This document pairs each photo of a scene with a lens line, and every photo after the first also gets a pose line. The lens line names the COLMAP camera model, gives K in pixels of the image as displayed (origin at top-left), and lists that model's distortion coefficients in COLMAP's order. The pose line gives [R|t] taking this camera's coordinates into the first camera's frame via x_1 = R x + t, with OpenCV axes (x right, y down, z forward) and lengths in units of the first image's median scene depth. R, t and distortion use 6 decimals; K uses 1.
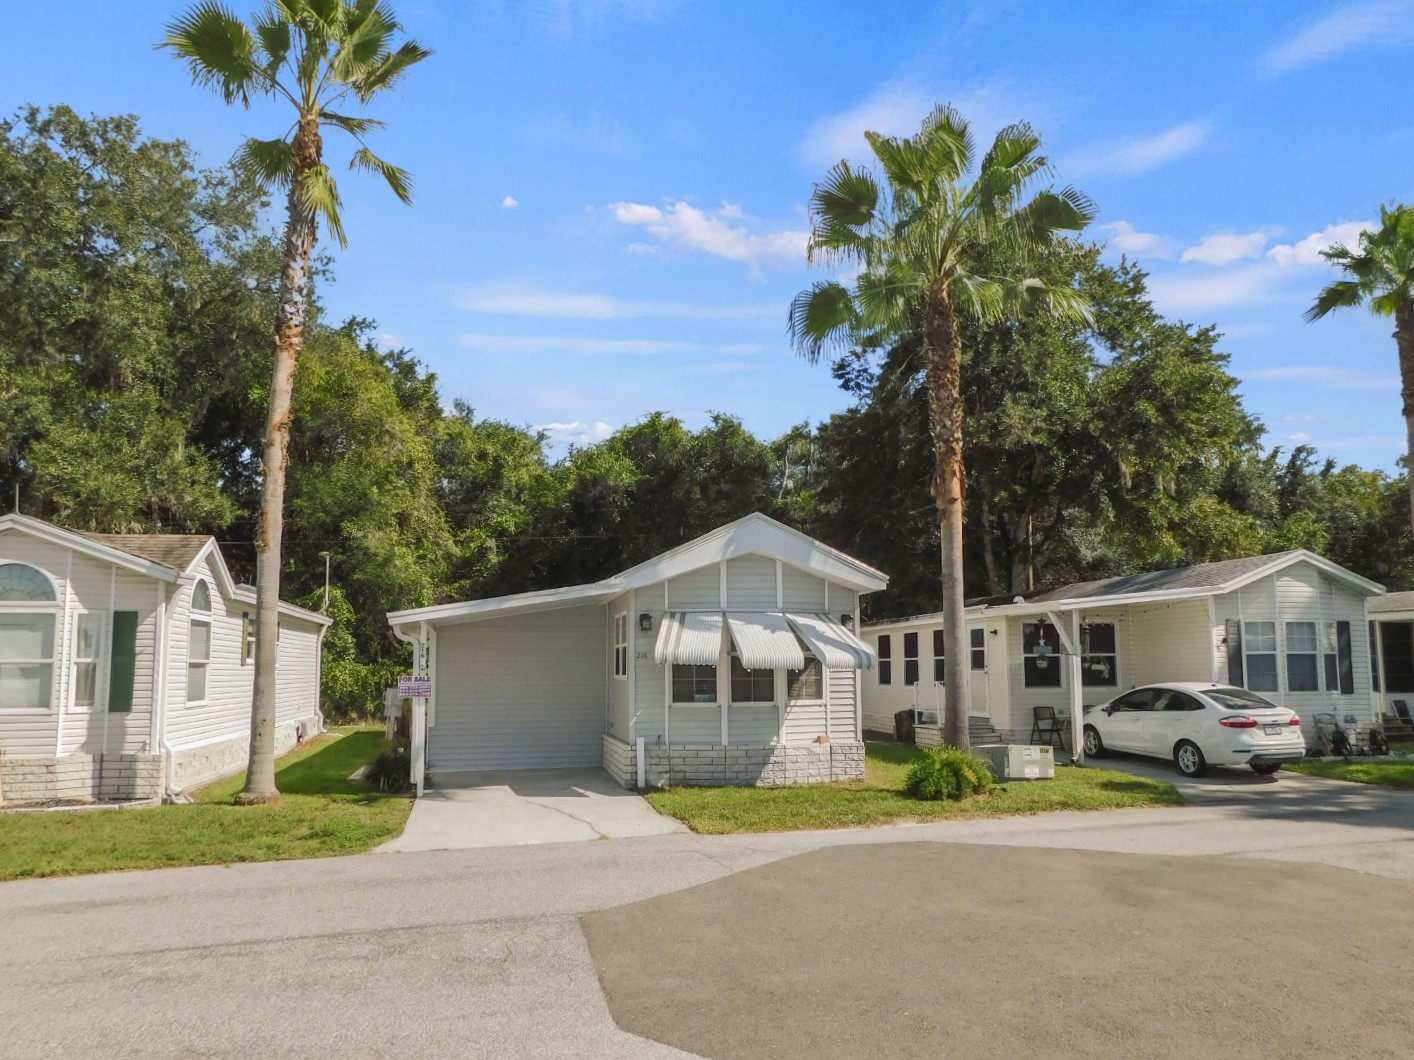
lens RADIAL K [[934.8, 0, 700.2], [0, 934.8, 572.3], [0, 0, 1]] dist [-0.066618, 0.052239]
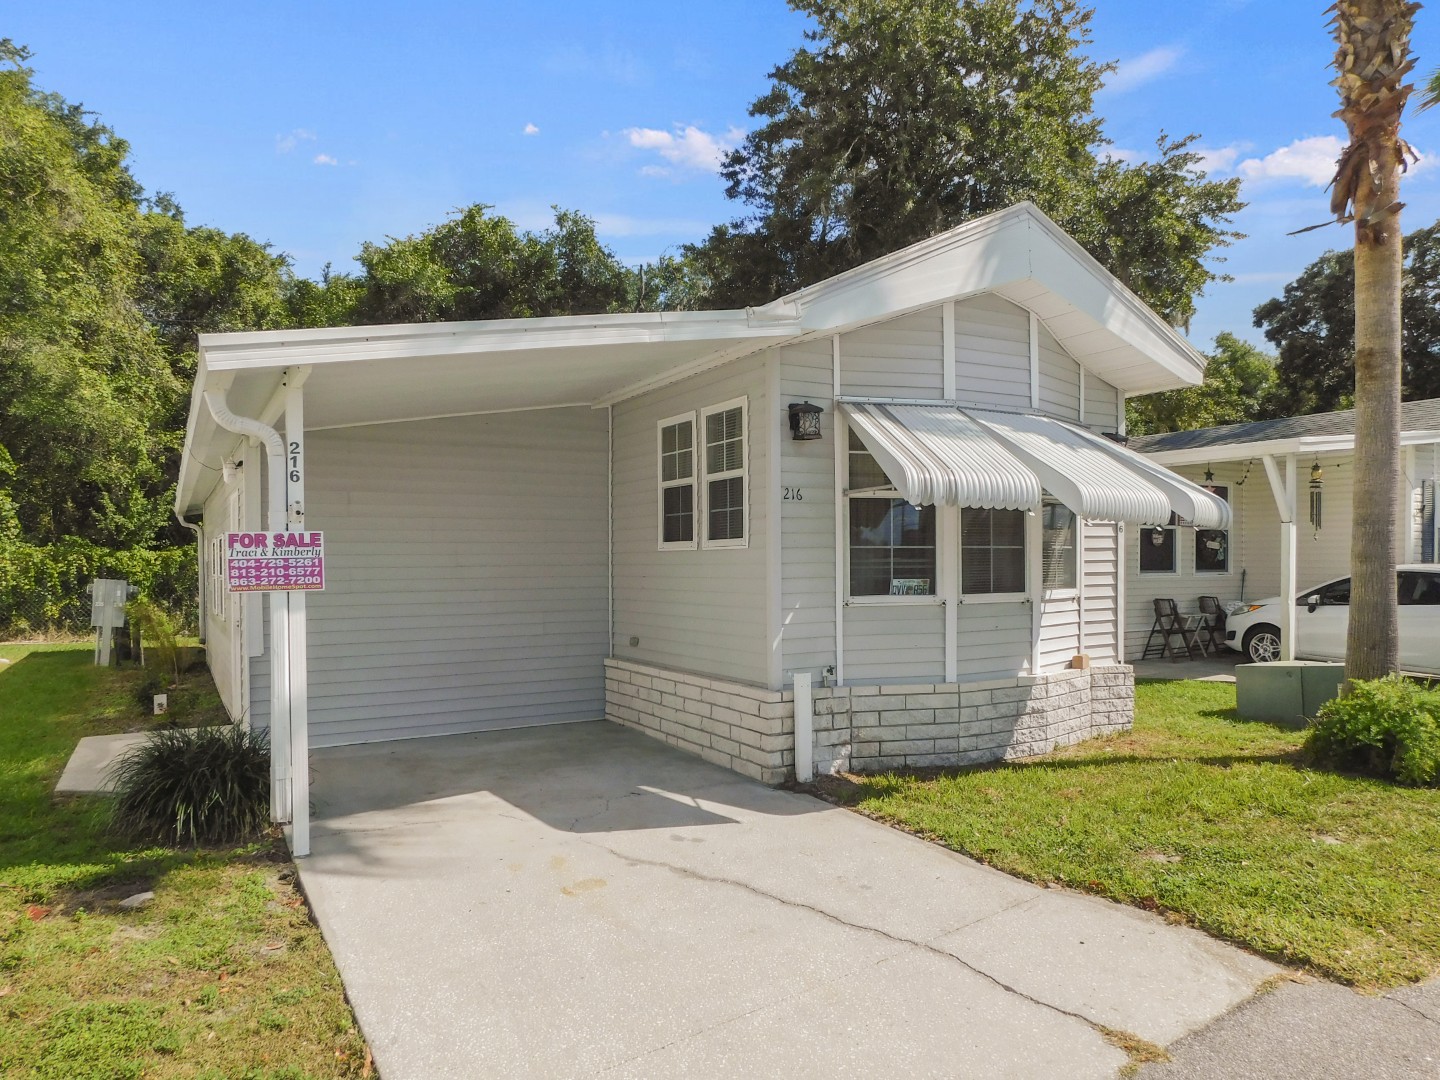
lens RADIAL K [[952.0, 0, 698.4], [0, 952.0, 575.7], [0, 0, 1]] dist [-0.066618, 0.052239]
pose [[0.958628, -0.002548, 0.284649, -0.190742], [-0.030302, 0.993365, 0.110942, 0.062736], [-0.283043, -0.114977, 0.952190, 0.452634]]
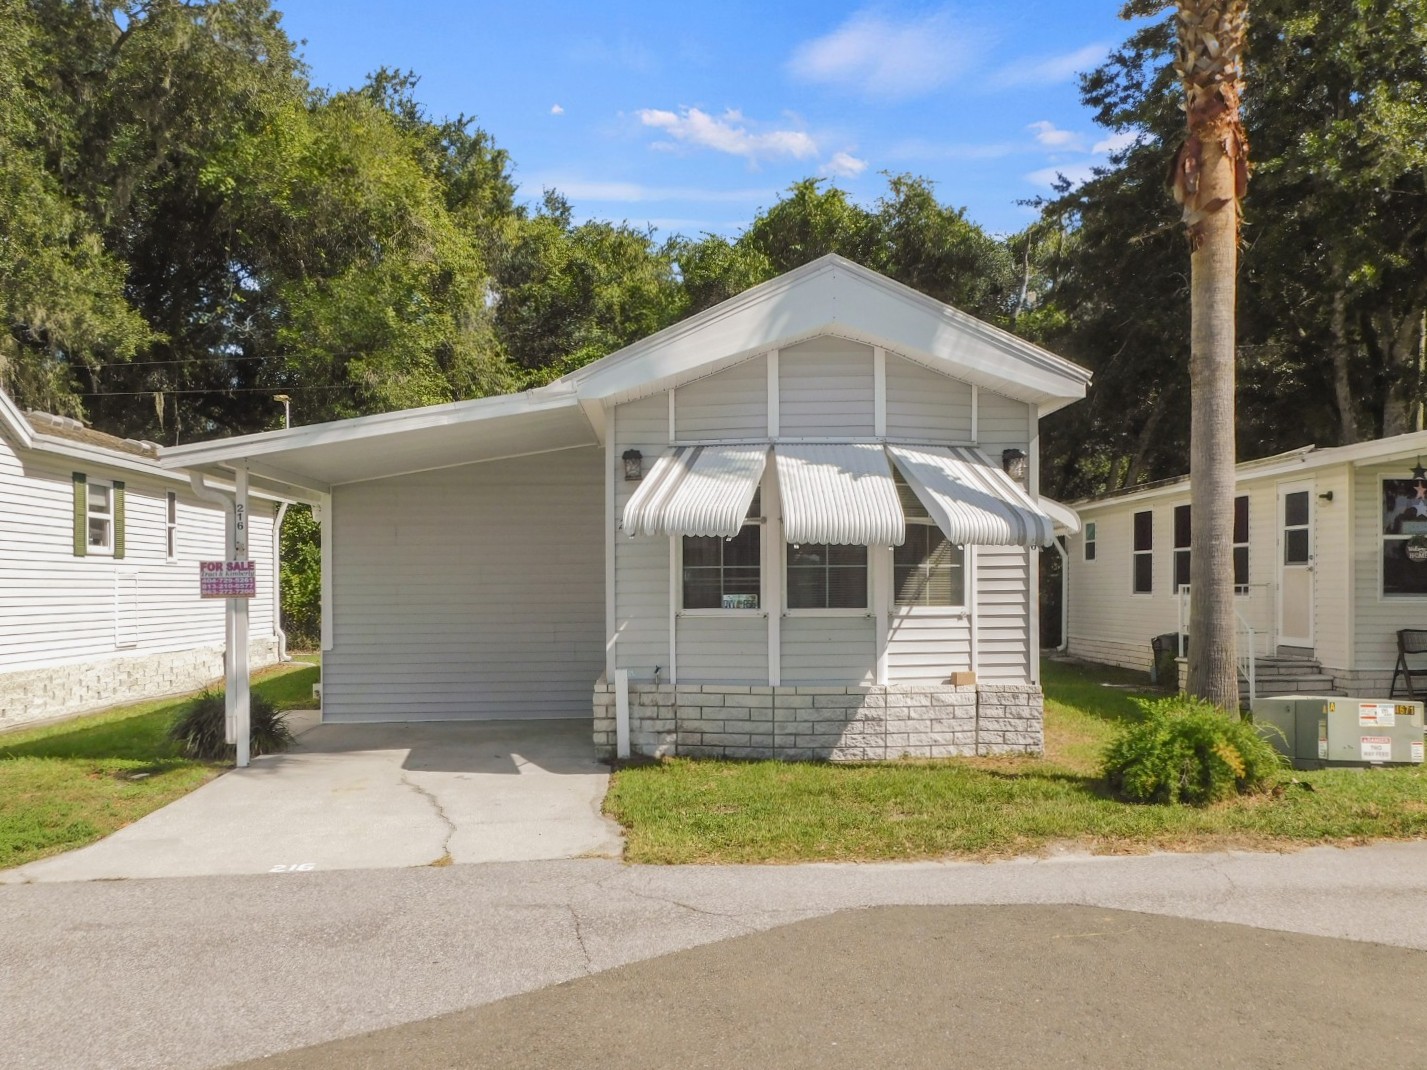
lens RADIAL K [[1252.1, 0, 722.2], [0, 1252.1, 586.3], [0, 0, 1]] dist [-0.001274, -0.004849]
pose [[0.985205, 0.002999, -0.171353, 0.097133], [0.015118, 0.994428, 0.104324, 0.038584], [0.170712, -0.105371, 0.979671, 0.216798]]
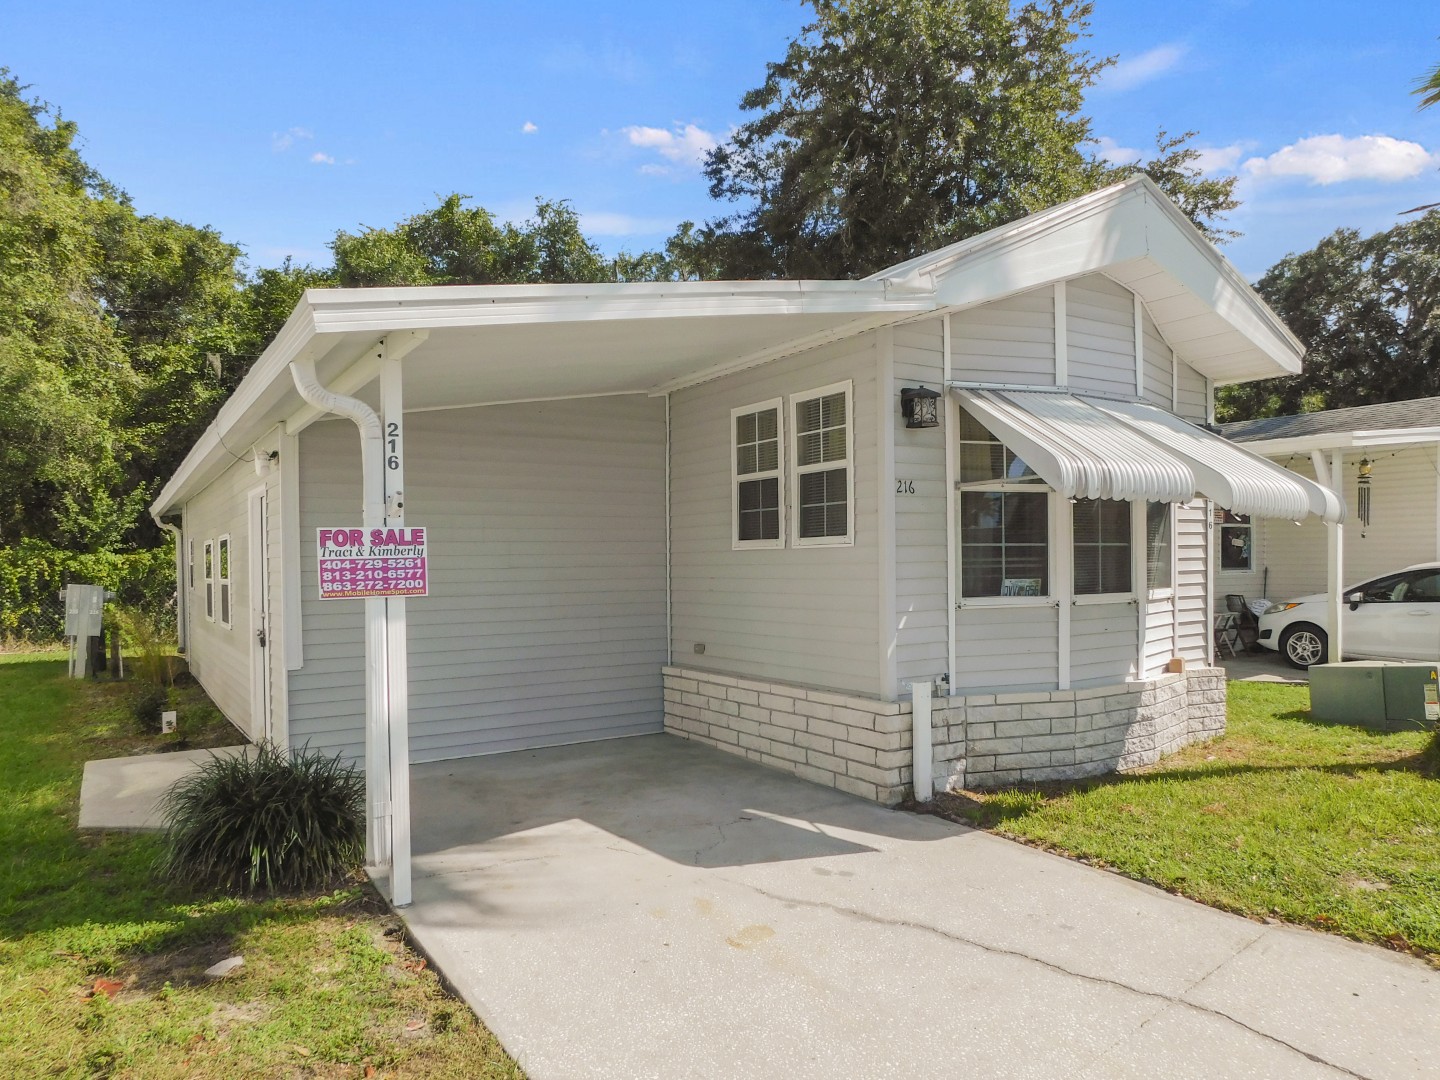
lens RADIAL K [[952.0, 0, 696.5], [0, 952.0, 576.0], [0, 0, 1]] dist [-0.066618, 0.052239]
pose [[0.943763, -0.007527, 0.330538, -0.232759], [-0.030054, 0.993649, 0.108440, 0.068186], [-0.329255, -0.112276, 0.937542, 0.501894]]
